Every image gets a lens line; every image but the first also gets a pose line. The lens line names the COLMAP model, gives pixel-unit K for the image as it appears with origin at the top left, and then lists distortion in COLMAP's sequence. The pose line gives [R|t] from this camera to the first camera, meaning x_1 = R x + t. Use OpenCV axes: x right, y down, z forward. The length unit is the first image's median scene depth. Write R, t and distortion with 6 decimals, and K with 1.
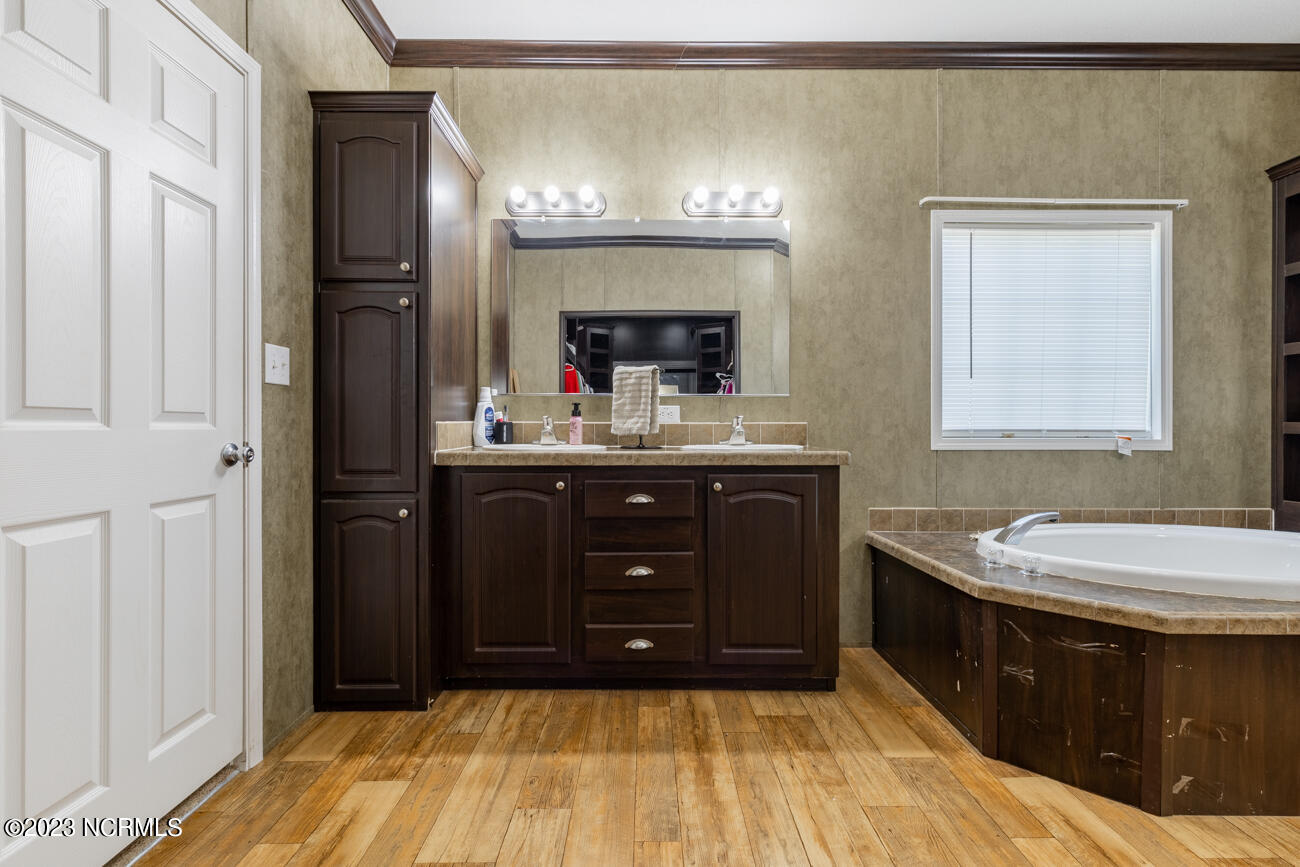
lens RADIAL K [[591.0, 0, 645.4], [0, 591.0, 432.3], [0, 0, 1]] dist [0.002004, -0.001543]
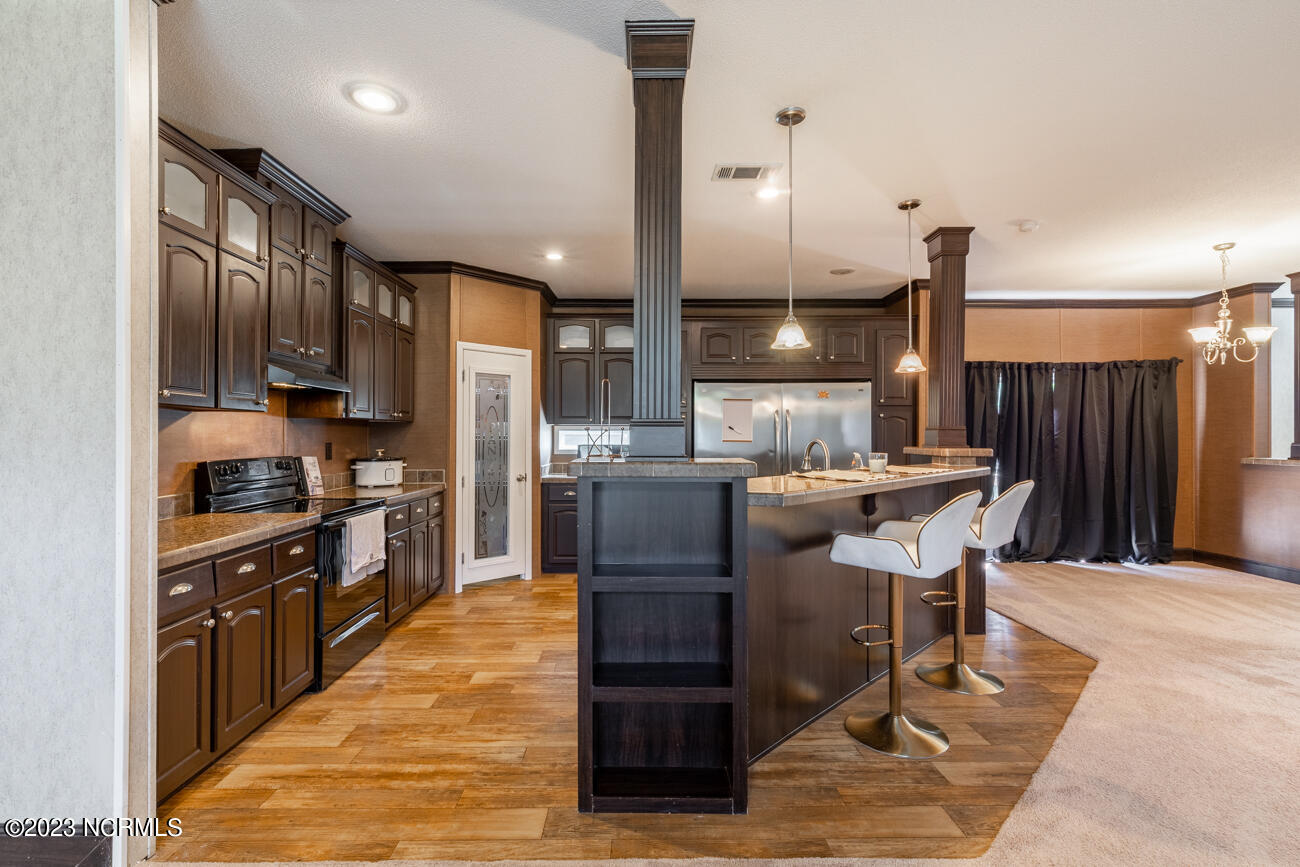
lens RADIAL K [[591.0, 0, 642.2], [0, 591.0, 435.6], [0, 0, 1]] dist [0.002004, -0.001543]
pose [[-0.024236, -0.003051, 0.999702, -1.082351], [-0.003018, 0.999991, 0.002979, -0.173091], [-0.999702, -0.002945, -0.024245, 0.416549]]
